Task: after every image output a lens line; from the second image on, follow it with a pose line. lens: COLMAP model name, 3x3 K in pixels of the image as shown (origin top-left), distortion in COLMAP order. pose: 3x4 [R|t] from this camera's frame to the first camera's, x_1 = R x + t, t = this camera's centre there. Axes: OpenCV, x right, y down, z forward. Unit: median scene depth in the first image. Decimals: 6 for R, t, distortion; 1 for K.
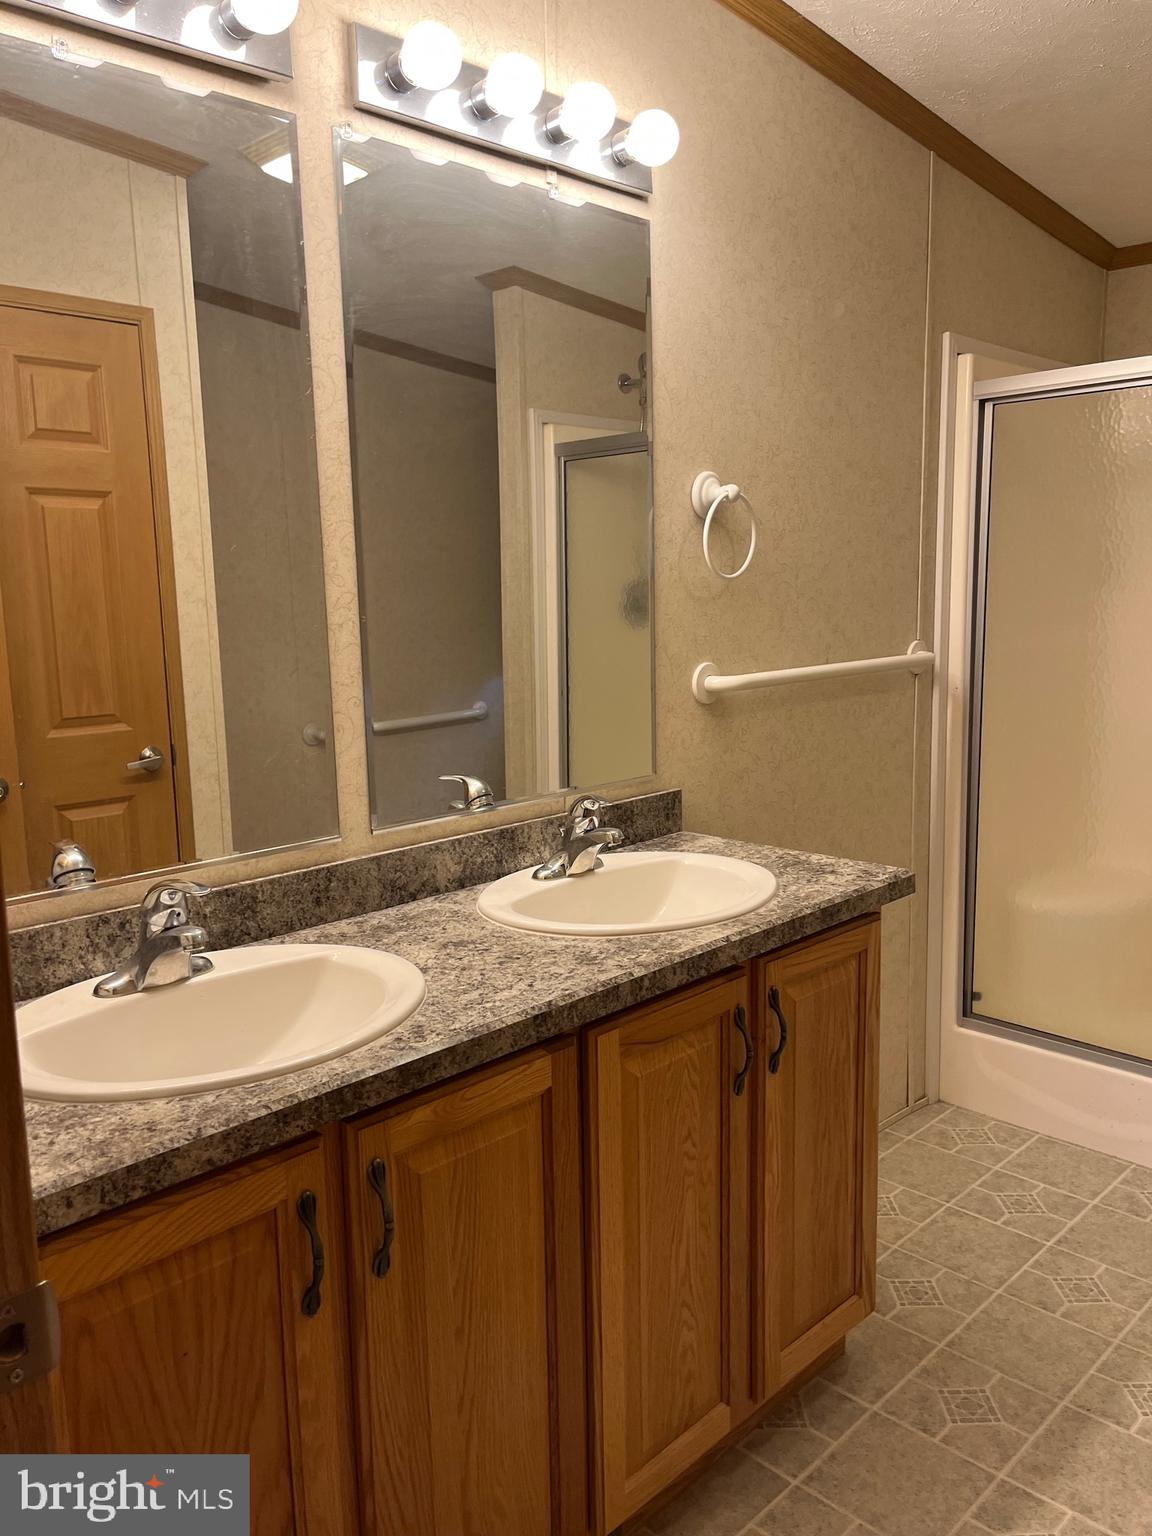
lens RADIAL K [[1167.8, 0, 588.2], [0, 1167.8, 769.2], [0, 0, 1]] dist [0.059990, -0.073860]
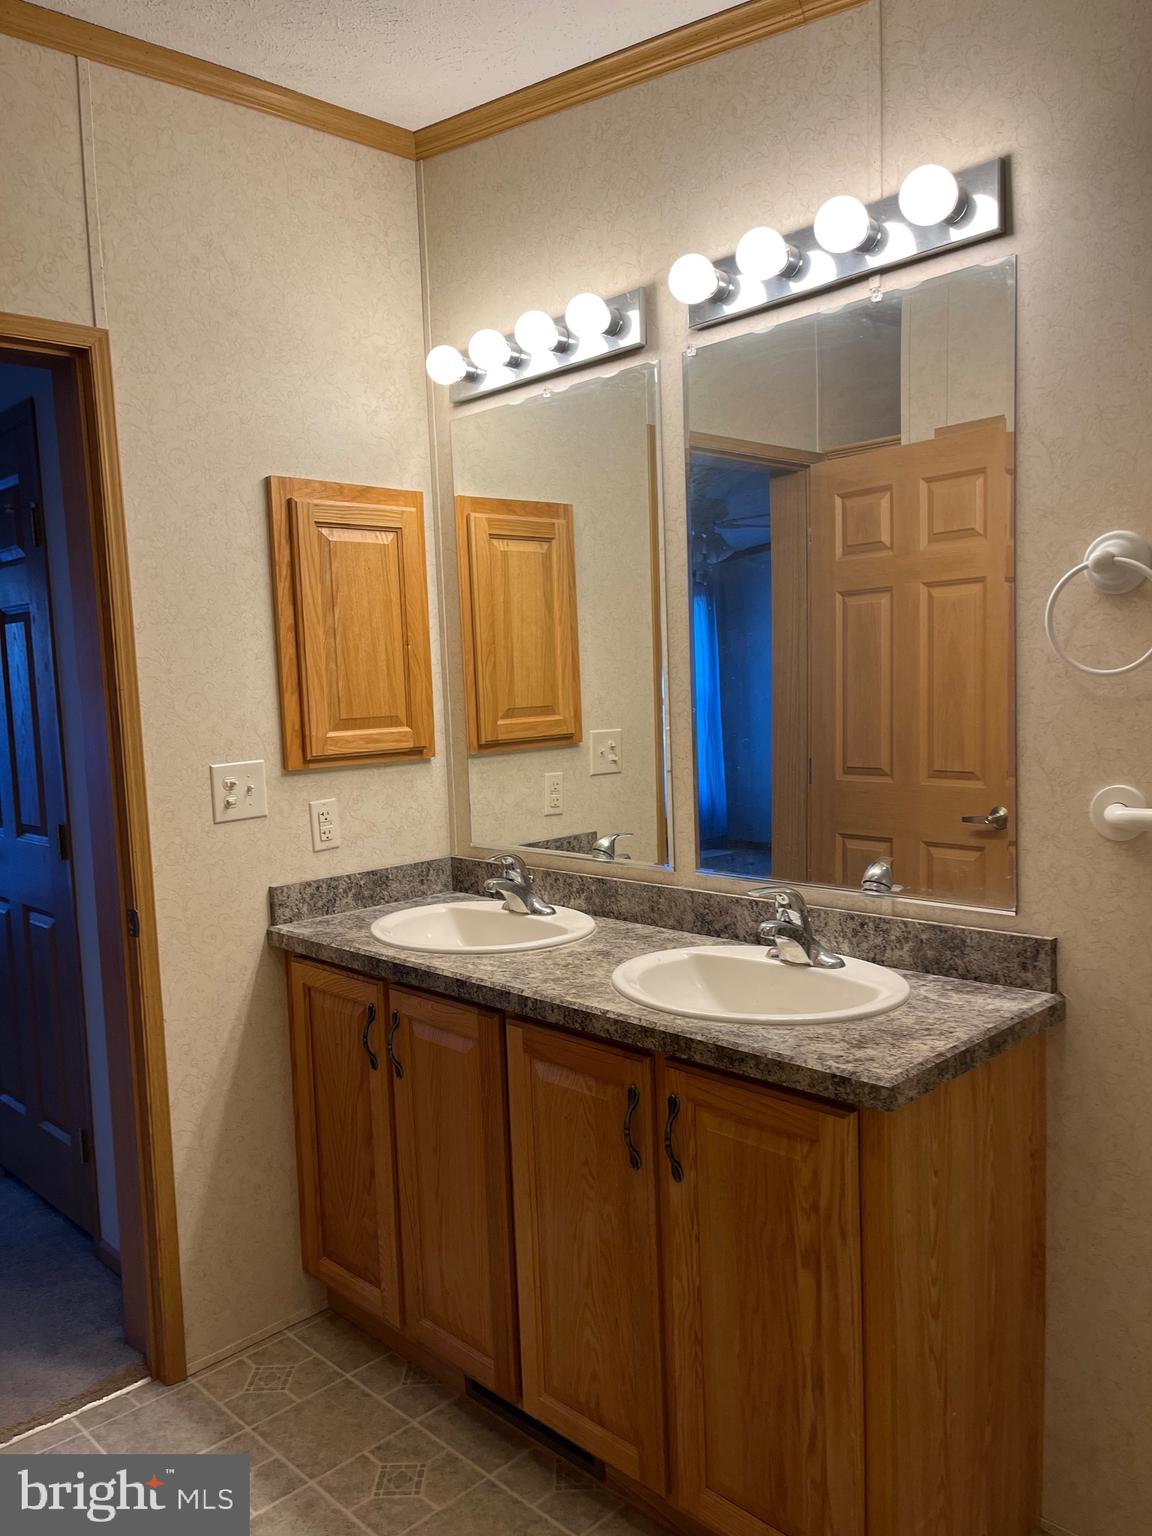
lens RADIAL K [[1167.8, 0, 579.9], [0, 1167.8, 780.1], [0, 0, 1]] dist [0.059990, -0.073860]
pose [[-0.014206, 0.113928, -0.993387, 1.002145], [-0.117878, 0.986369, 0.114809, -0.166114], [0.992926, 0.118730, -0.000583, 0.787281]]
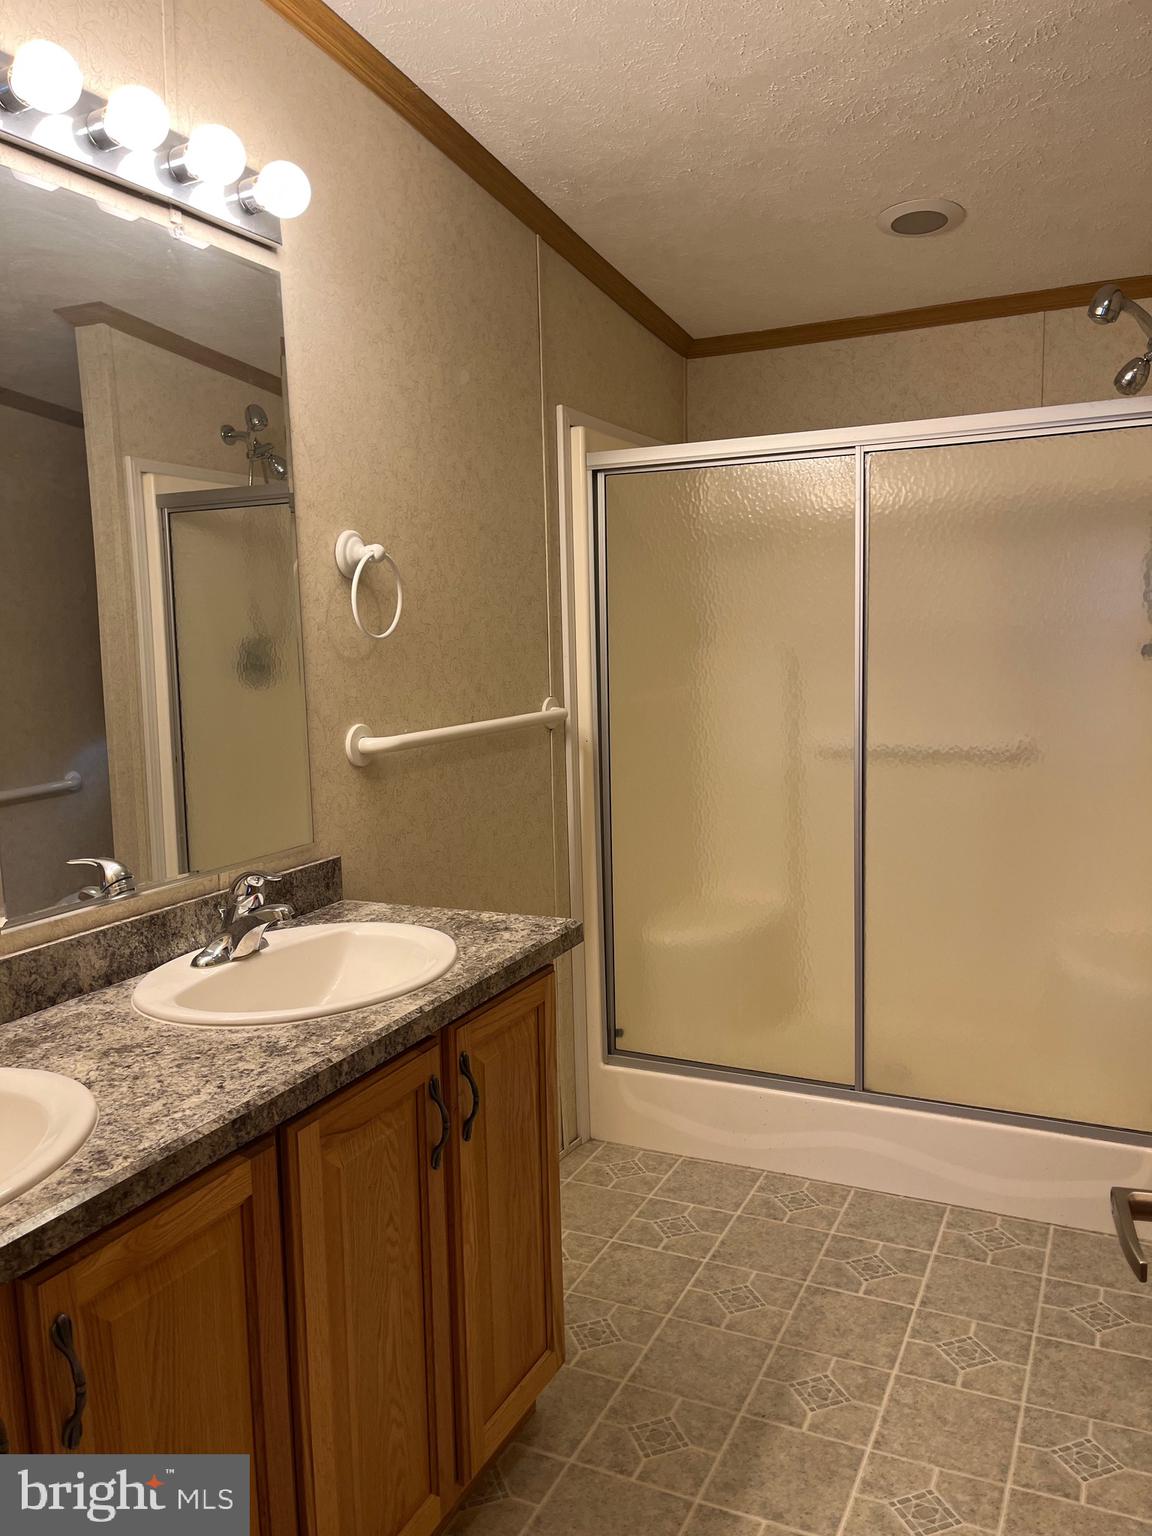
lens RADIAL K [[1167.8, 0, 581.4], [0, 1167.8, 779.5], [0, 0, 1]] dist [0.059990, -0.073860]
pose [[0.943478, -0.046191, 0.328199, -0.054456], [0.058468, 0.997907, -0.027632, -0.009020], [-0.326236, 0.045260, 0.944204, 0.024083]]
